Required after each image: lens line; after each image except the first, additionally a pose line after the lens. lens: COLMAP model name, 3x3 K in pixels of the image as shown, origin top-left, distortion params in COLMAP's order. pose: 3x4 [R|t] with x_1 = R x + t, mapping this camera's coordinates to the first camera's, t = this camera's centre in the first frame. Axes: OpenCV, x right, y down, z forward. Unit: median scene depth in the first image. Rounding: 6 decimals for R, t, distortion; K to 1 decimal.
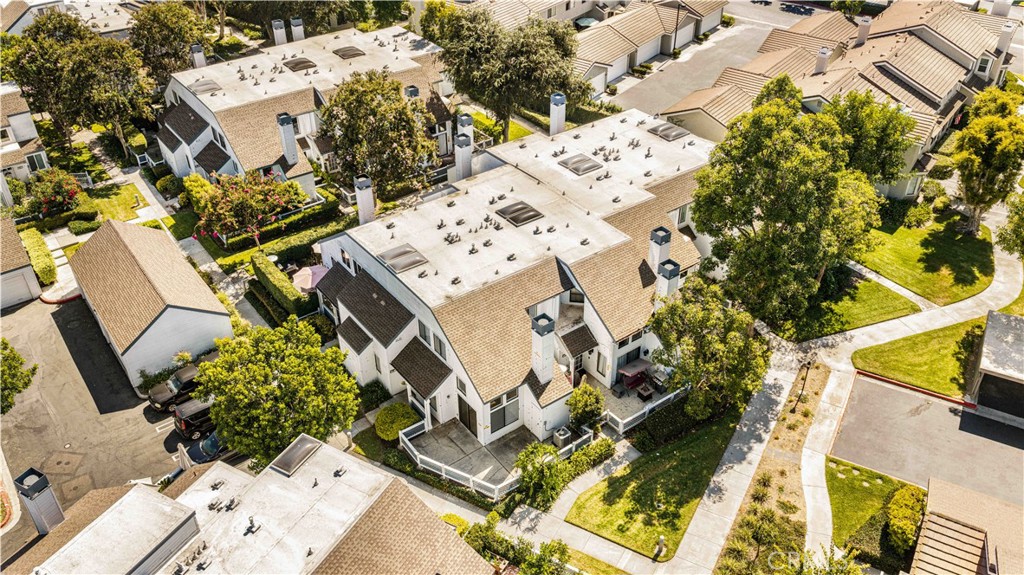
lens RADIAL K [[831.4, 0, 512.0], [0, 831.4, 287.5], [0, 0, 1]] dist [0.023883, -0.056293]
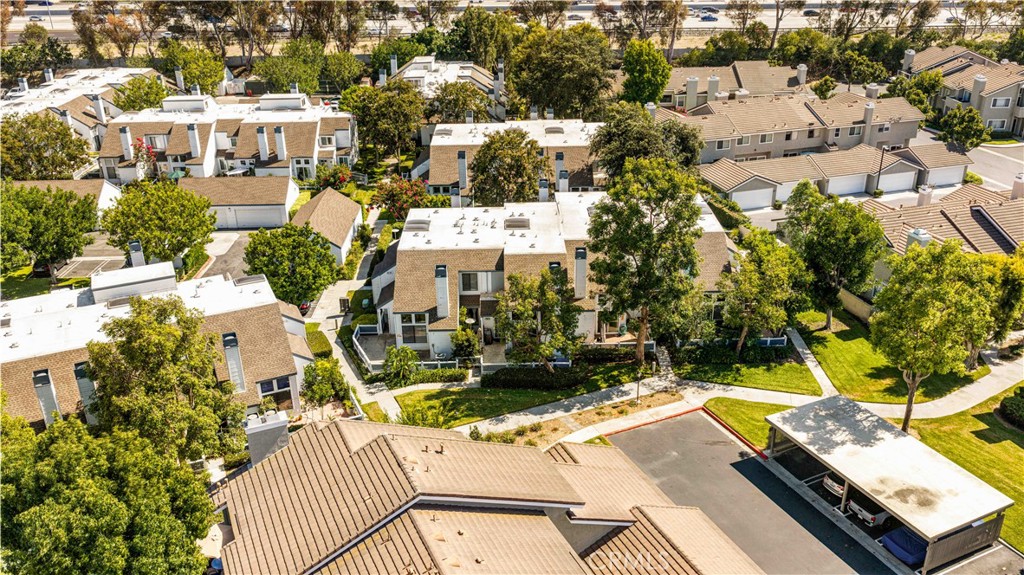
lens RADIAL K [[831.4, 0, 512.0], [0, 831.4, 287.5], [0, 0, 1]] dist [0.023883, -0.056293]
pose [[0.807625, 0.237865, -0.539595, 0.748565], [-0.333405, 0.938934, -0.085114, 0.124636], [0.486398, 0.248644, 0.837611, -0.114021]]
